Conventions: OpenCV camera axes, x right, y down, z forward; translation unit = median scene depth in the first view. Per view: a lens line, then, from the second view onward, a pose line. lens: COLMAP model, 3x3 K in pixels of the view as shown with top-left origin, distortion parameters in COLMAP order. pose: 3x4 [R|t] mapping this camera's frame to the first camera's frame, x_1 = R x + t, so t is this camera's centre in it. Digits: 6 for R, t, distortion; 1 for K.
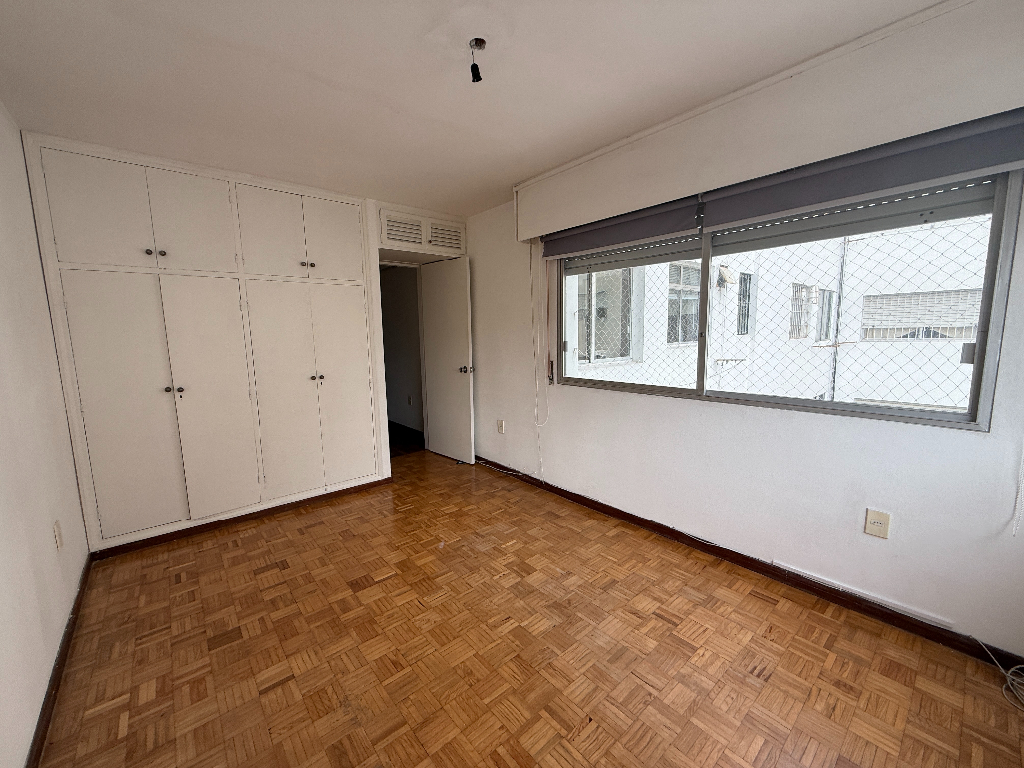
lens RADIAL K [[406.4, 0, 507.2], [0, 406.4, 382.9], [0, 0, 1]] dist [-0.016867, -0.000031]
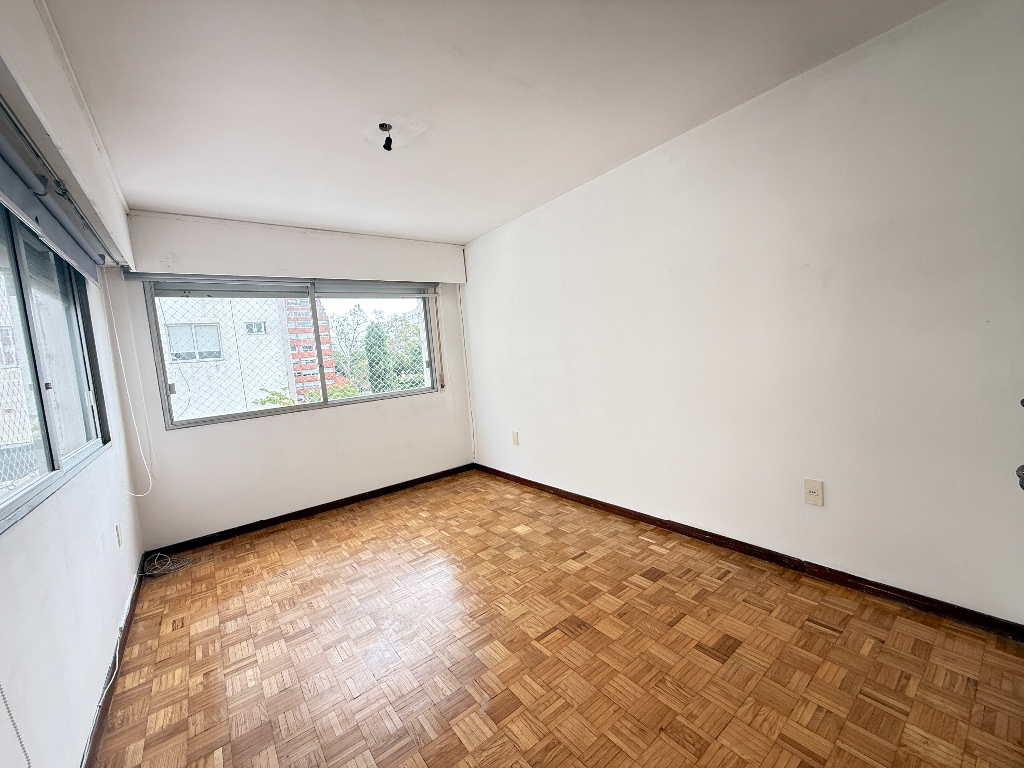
lens RADIAL K [[404.3, 0, 512.0], [0, 404.3, 384.0], [0, 0, 1]] dist [-0.021738, 0.006388]
pose [[-0.993731, 0.100082, 0.049826, -0.332965], [0.108176, 0.973297, 0.202461, -0.187492], [-0.028233, 0.206582, -0.978022, 1.759978]]
